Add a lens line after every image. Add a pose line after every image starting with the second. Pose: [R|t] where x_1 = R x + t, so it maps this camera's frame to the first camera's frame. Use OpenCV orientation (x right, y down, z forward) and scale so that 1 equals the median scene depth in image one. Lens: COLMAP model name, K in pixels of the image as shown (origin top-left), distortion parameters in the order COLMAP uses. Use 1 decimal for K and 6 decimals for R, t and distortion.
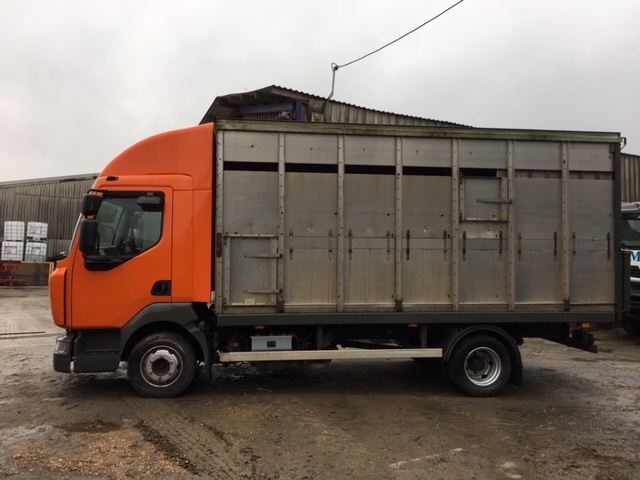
lens RADIAL K [[539.2, 0, 317.2], [0, 539.2, 247.2], [0, 0, 1]] dist [0.073513, -0.090313]
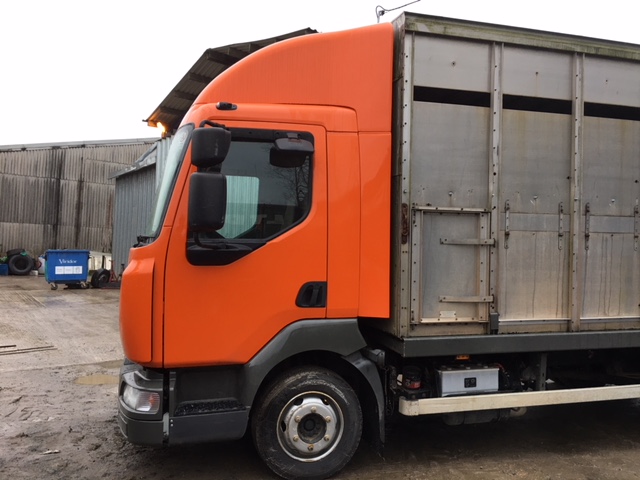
lens RADIAL K [[541.9, 0, 306.1], [0, 541.9, 240.3], [0, 0, 1]] dist [0.032233, -0.006053]
pose [[0.991100, 0.010766, 0.132681, -0.367645], [-0.011952, 0.999895, 0.008145, 0.010804], [-0.132580, -0.009658, 0.991125, 0.408235]]
